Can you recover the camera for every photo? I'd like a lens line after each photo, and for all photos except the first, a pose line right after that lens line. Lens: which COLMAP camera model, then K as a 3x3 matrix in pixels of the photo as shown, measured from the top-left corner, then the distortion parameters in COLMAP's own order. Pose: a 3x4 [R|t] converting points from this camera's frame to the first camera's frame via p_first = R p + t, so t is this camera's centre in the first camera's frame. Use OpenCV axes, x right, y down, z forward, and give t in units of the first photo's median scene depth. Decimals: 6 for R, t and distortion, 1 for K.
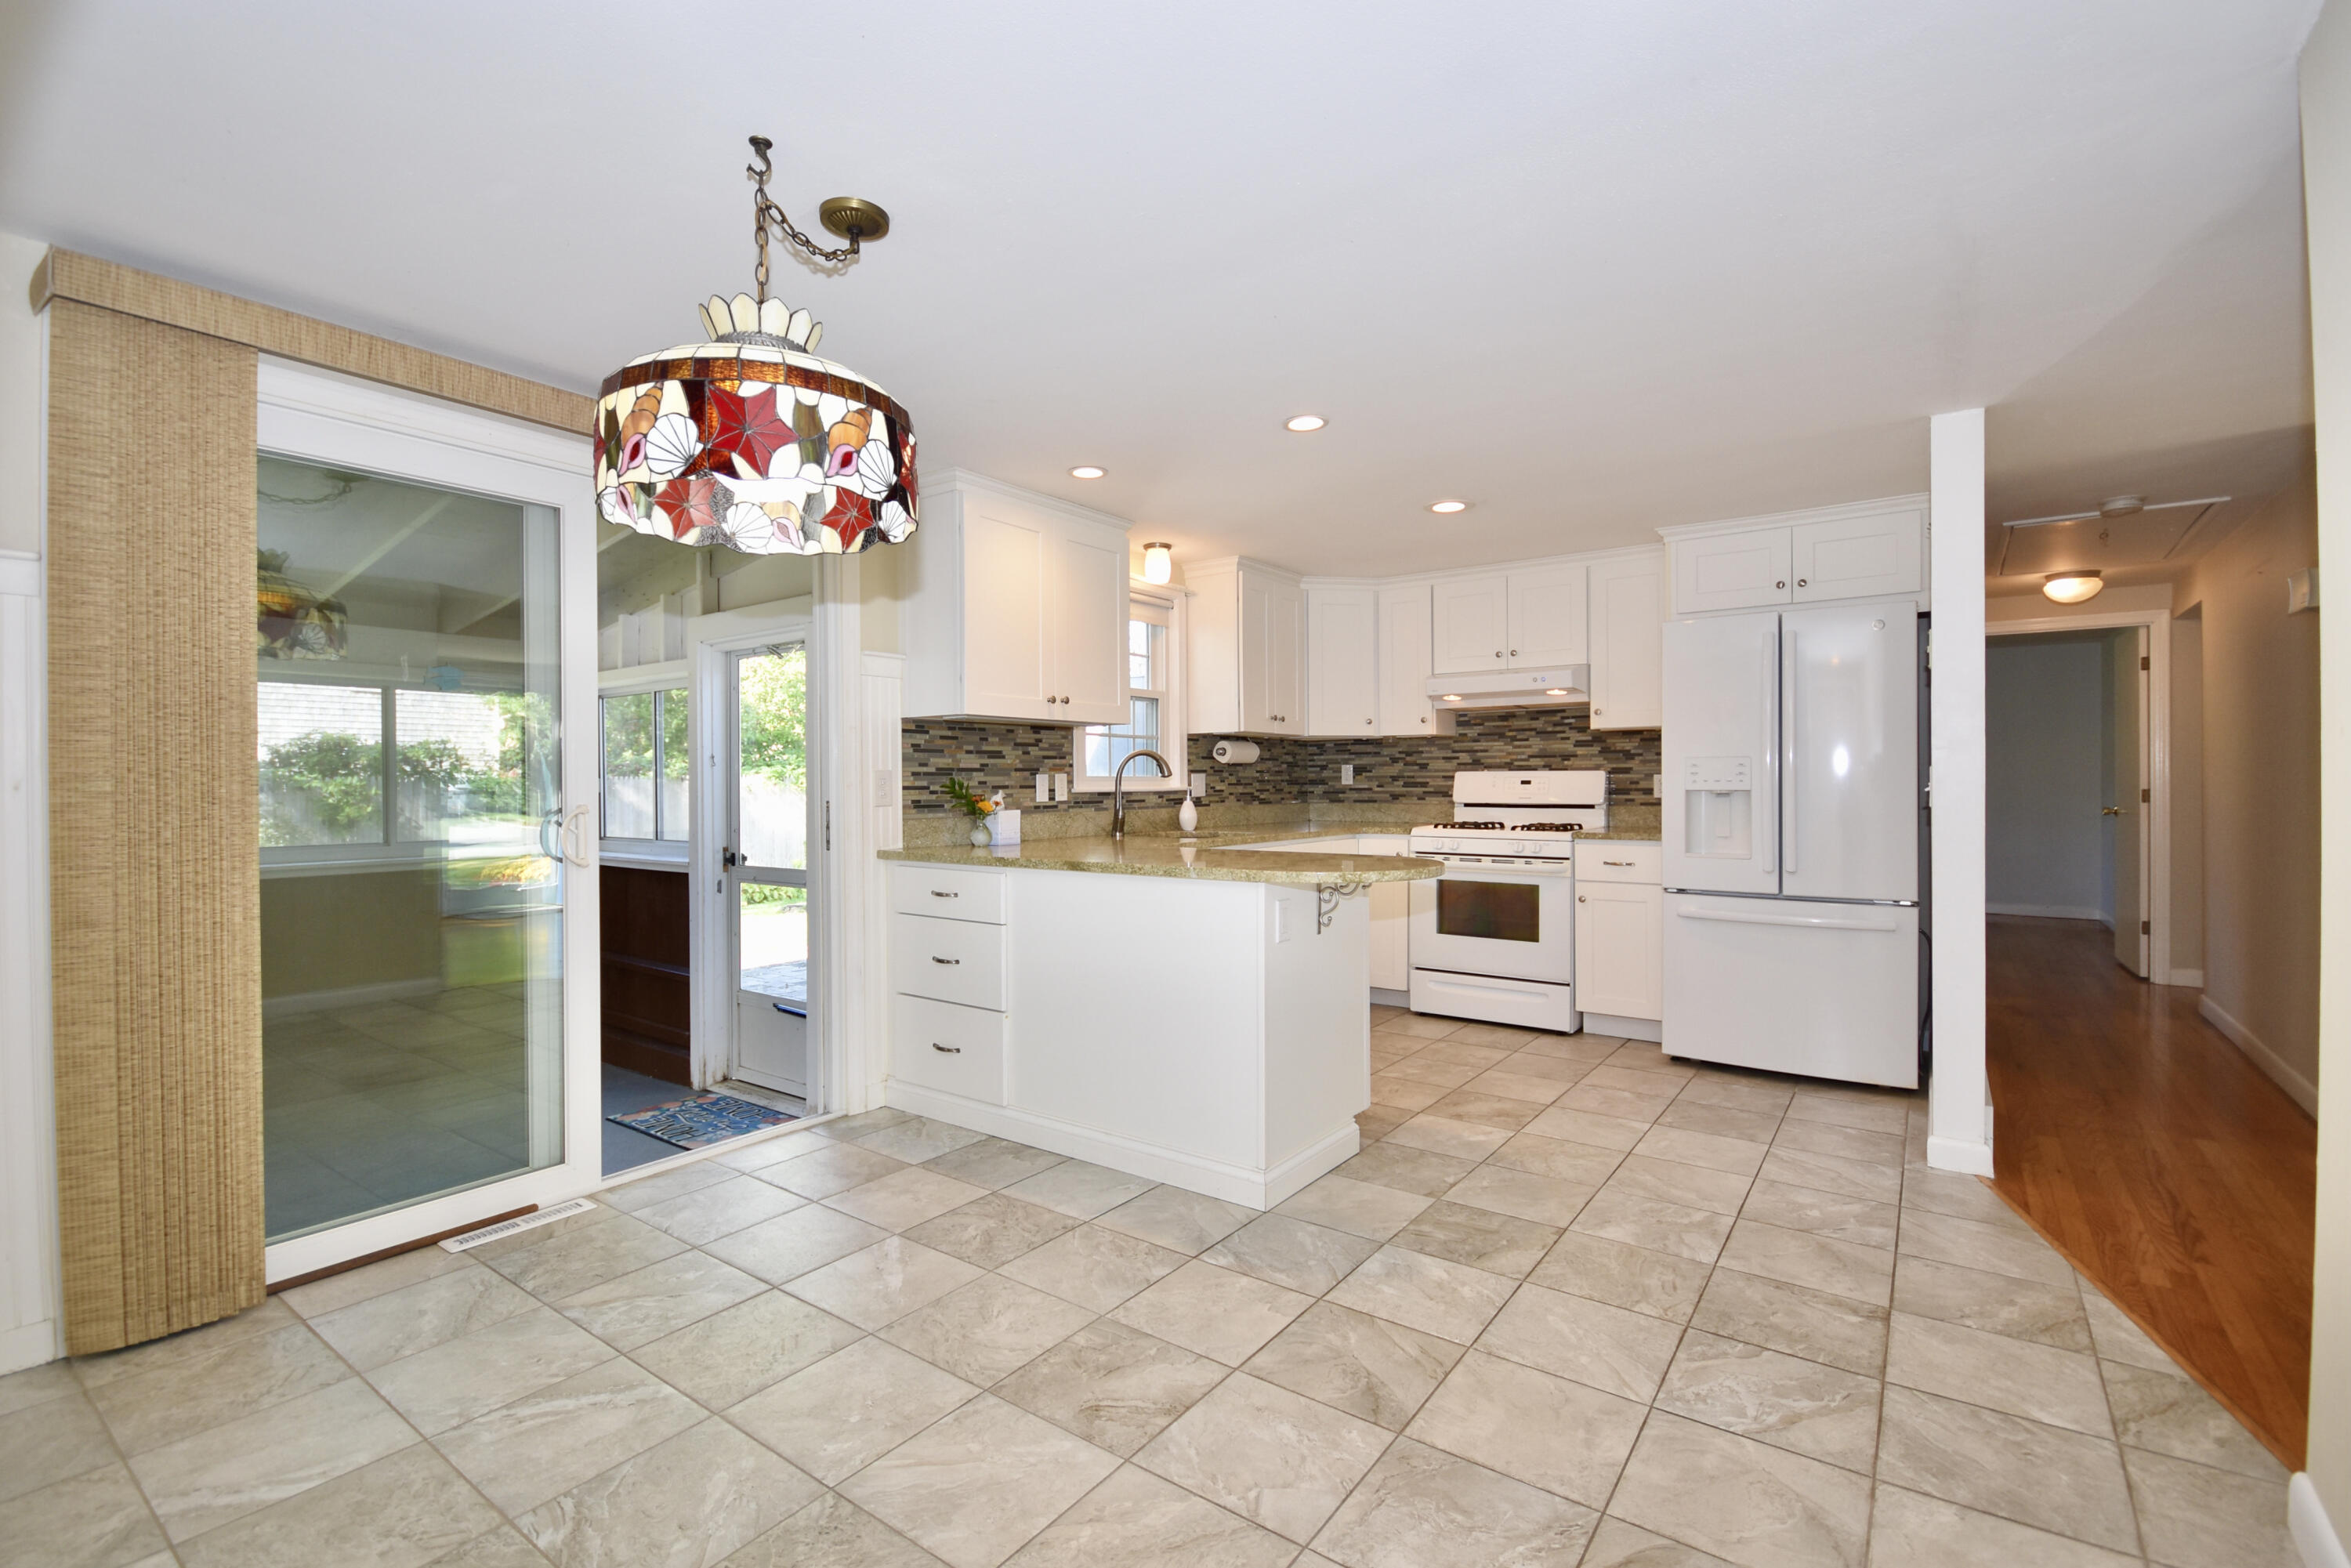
lens RADIAL K [[1020.4, 0, 1169.3], [0, 1020.4, 789.7], [0, 0, 1]] dist [0.001774, -0.001293]
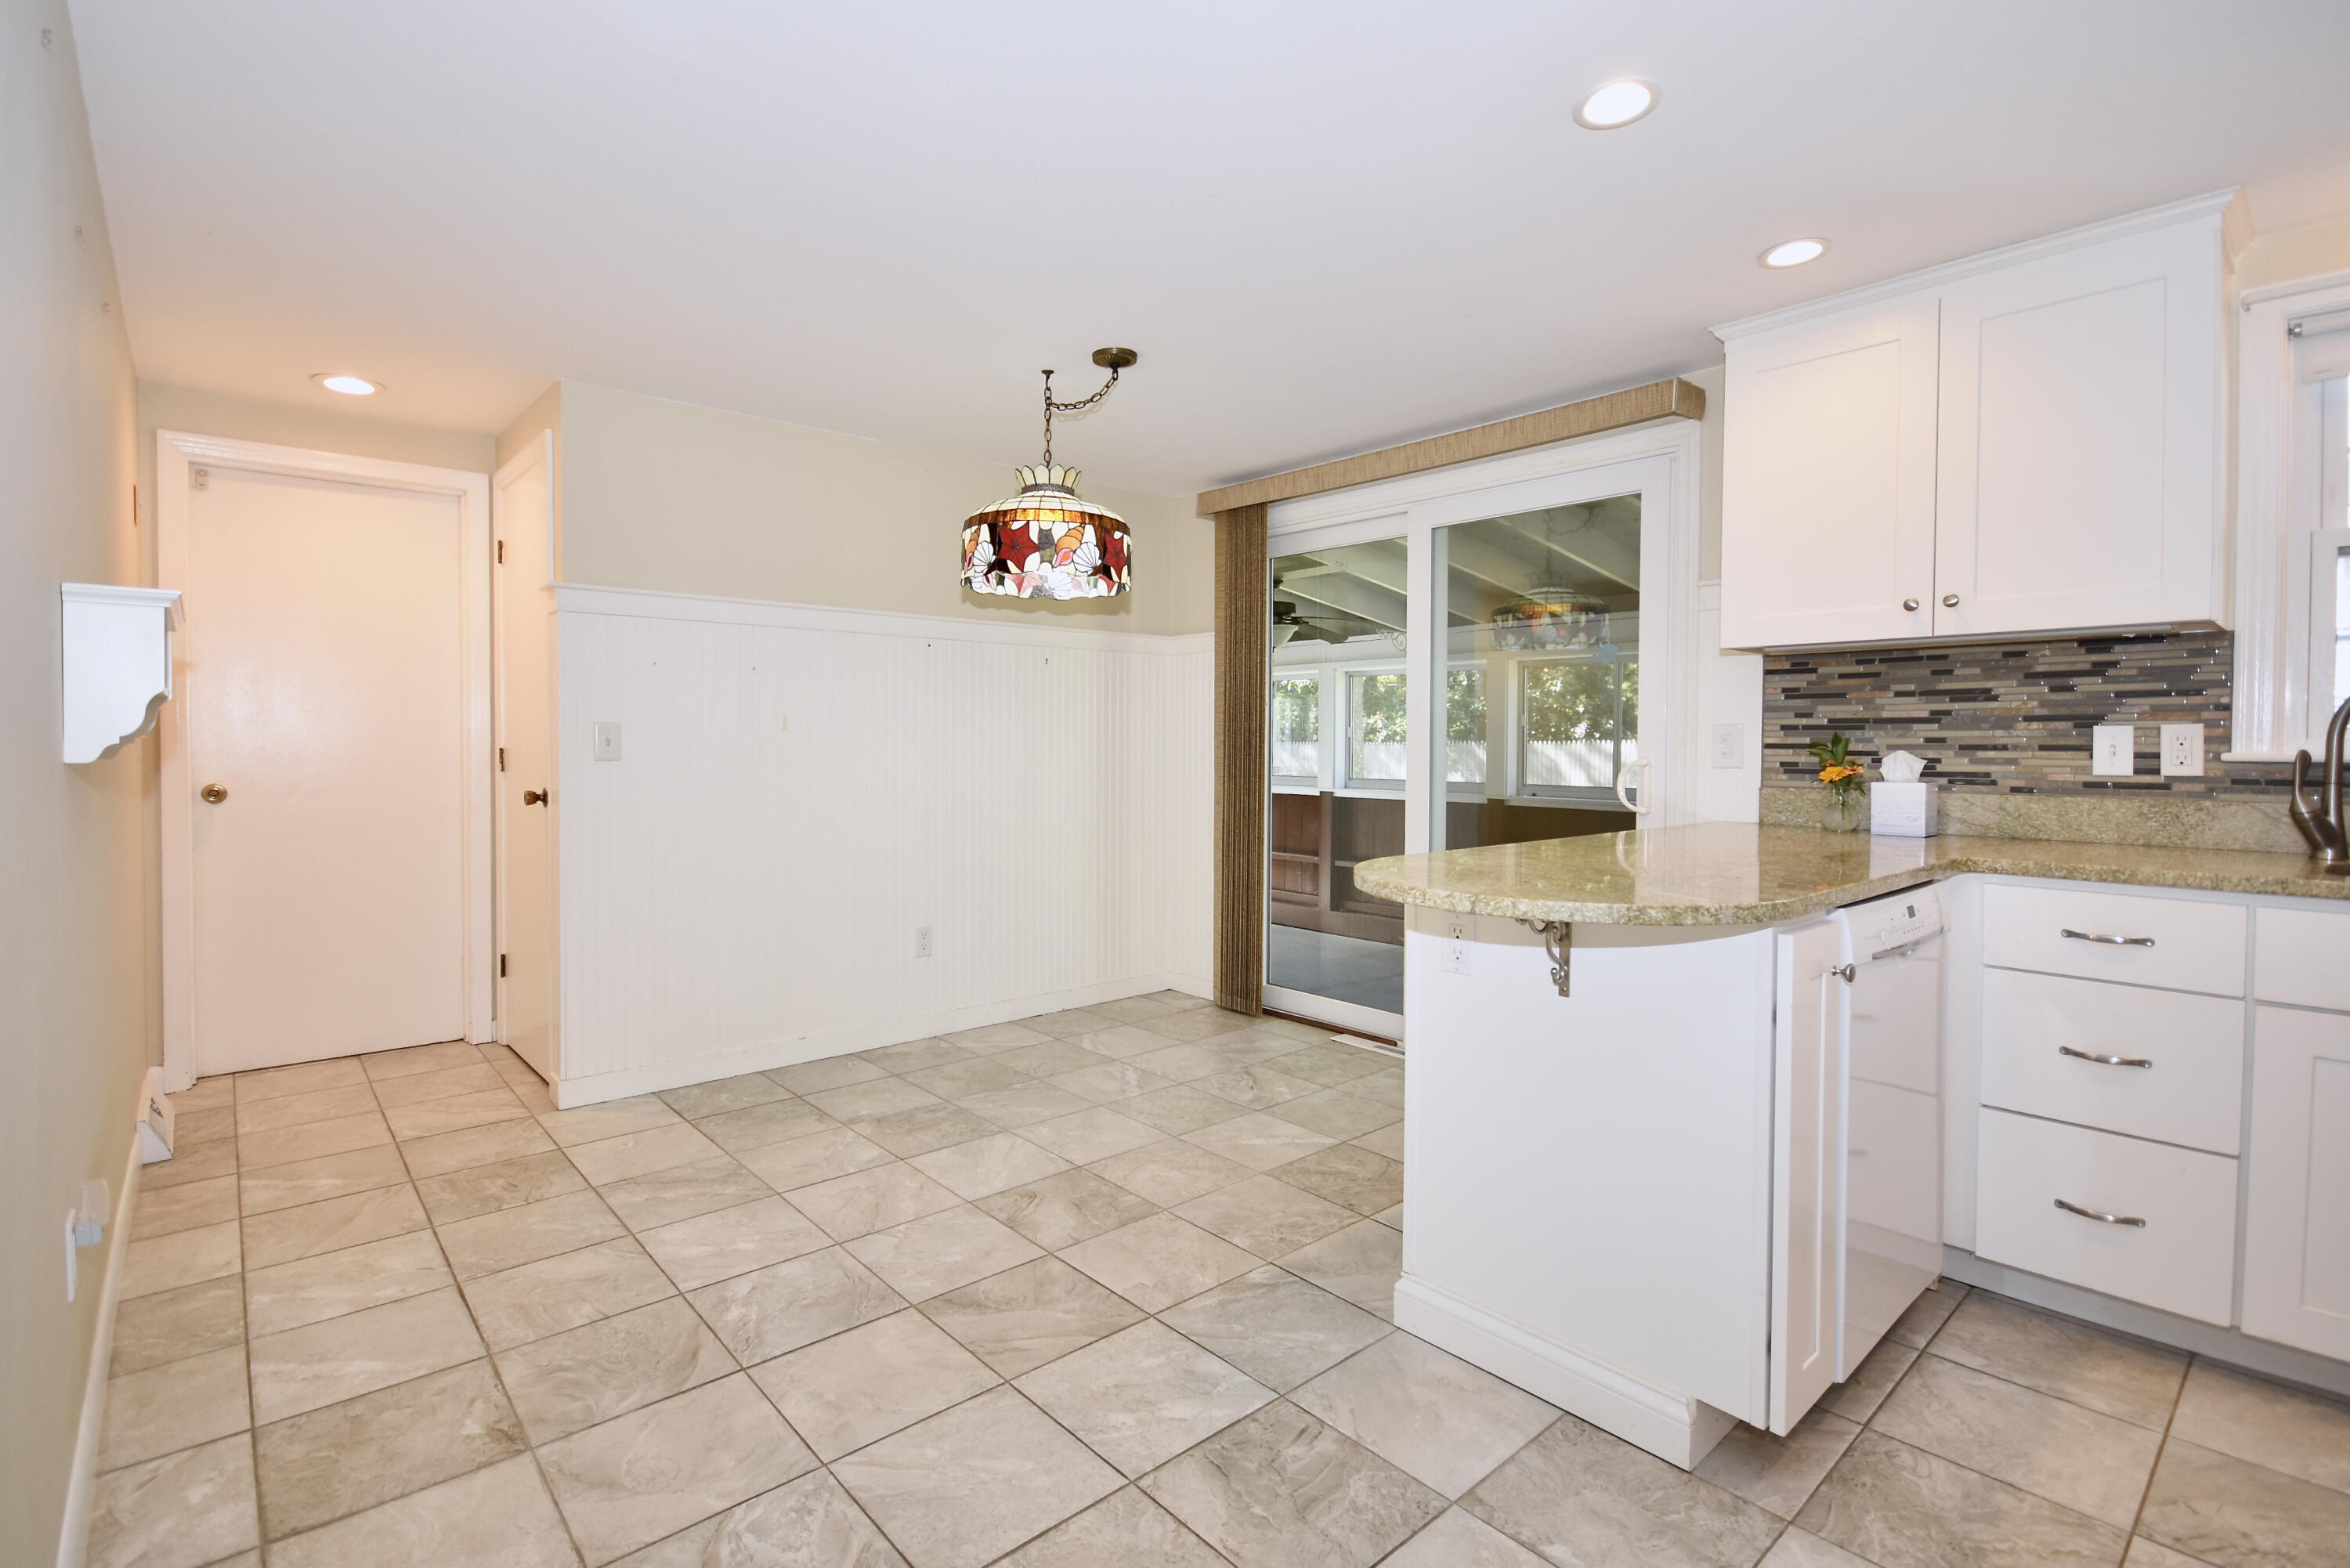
lens RADIAL K [[1087.7, 0, 1166.2], [0, 1087.7, 763.2], [0, 0, 1]] dist [0.001117, 0.000546]
pose [[-0.203672, 0.020662, -0.978821, 1.013570], [-0.012809, 0.999635, 0.023767, -0.004146], [0.978955, 0.017379, -0.203333, 1.142011]]
